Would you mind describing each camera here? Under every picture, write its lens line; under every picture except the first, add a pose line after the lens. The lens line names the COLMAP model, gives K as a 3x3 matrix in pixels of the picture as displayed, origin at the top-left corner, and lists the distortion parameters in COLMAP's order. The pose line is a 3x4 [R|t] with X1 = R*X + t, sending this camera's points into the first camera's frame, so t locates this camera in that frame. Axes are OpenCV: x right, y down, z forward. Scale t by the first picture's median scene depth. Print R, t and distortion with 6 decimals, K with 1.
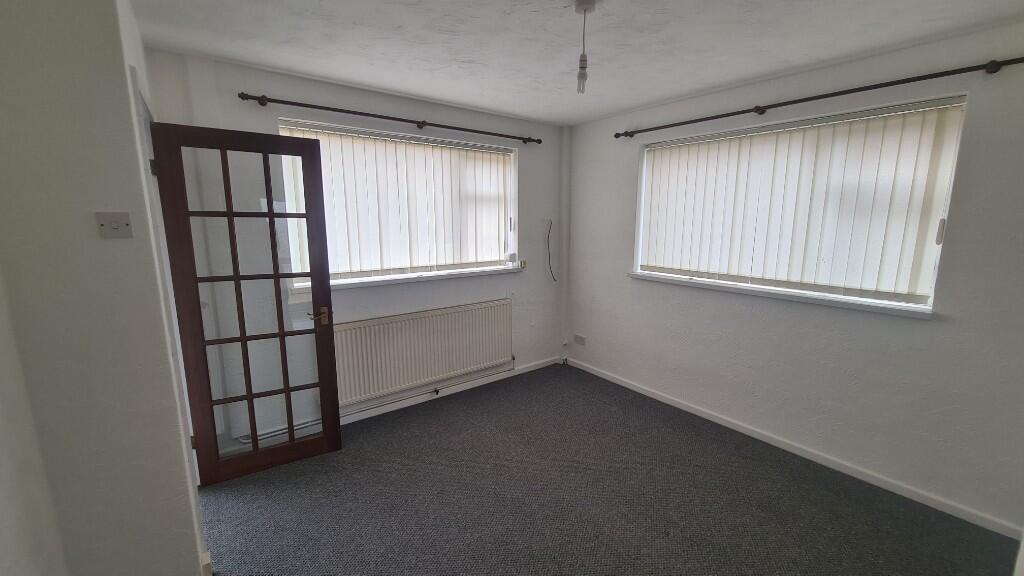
lens RADIAL K [[410.6, 0, 517.6], [0, 410.6, 291.7], [0, 0, 1]] dist [-0.009215, 0.000113]
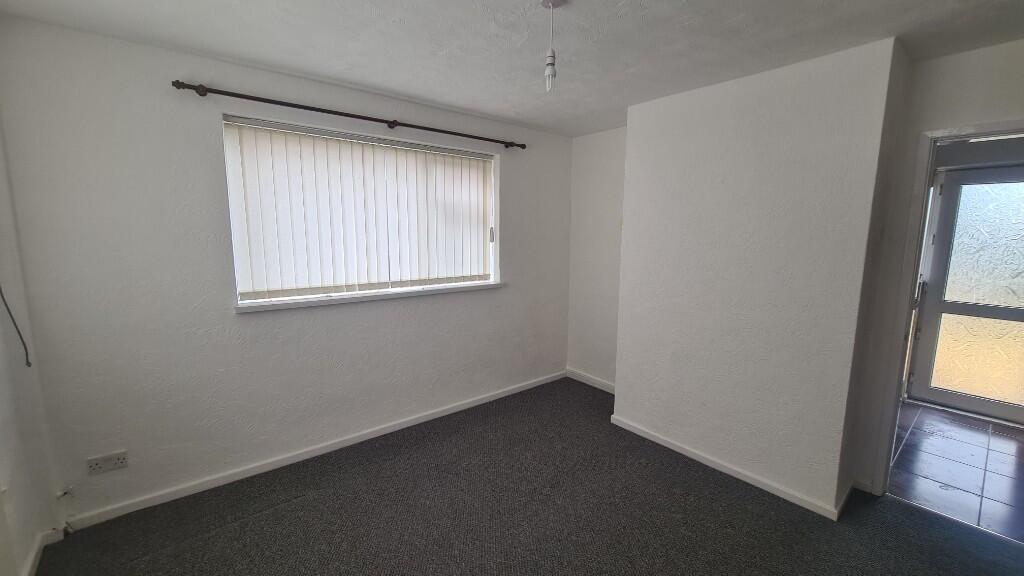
lens RADIAL K [[410.6, 0, 535.8], [0, 410.6, 288.5], [0, 0, 1]] dist [-0.009215, 0.000113]
pose [[-0.052351, -0.144760, 0.988081, -0.445228], [0.163587, 0.974829, 0.151485, -0.107443], [-0.985139, 0.169567, -0.027352, 0.609131]]
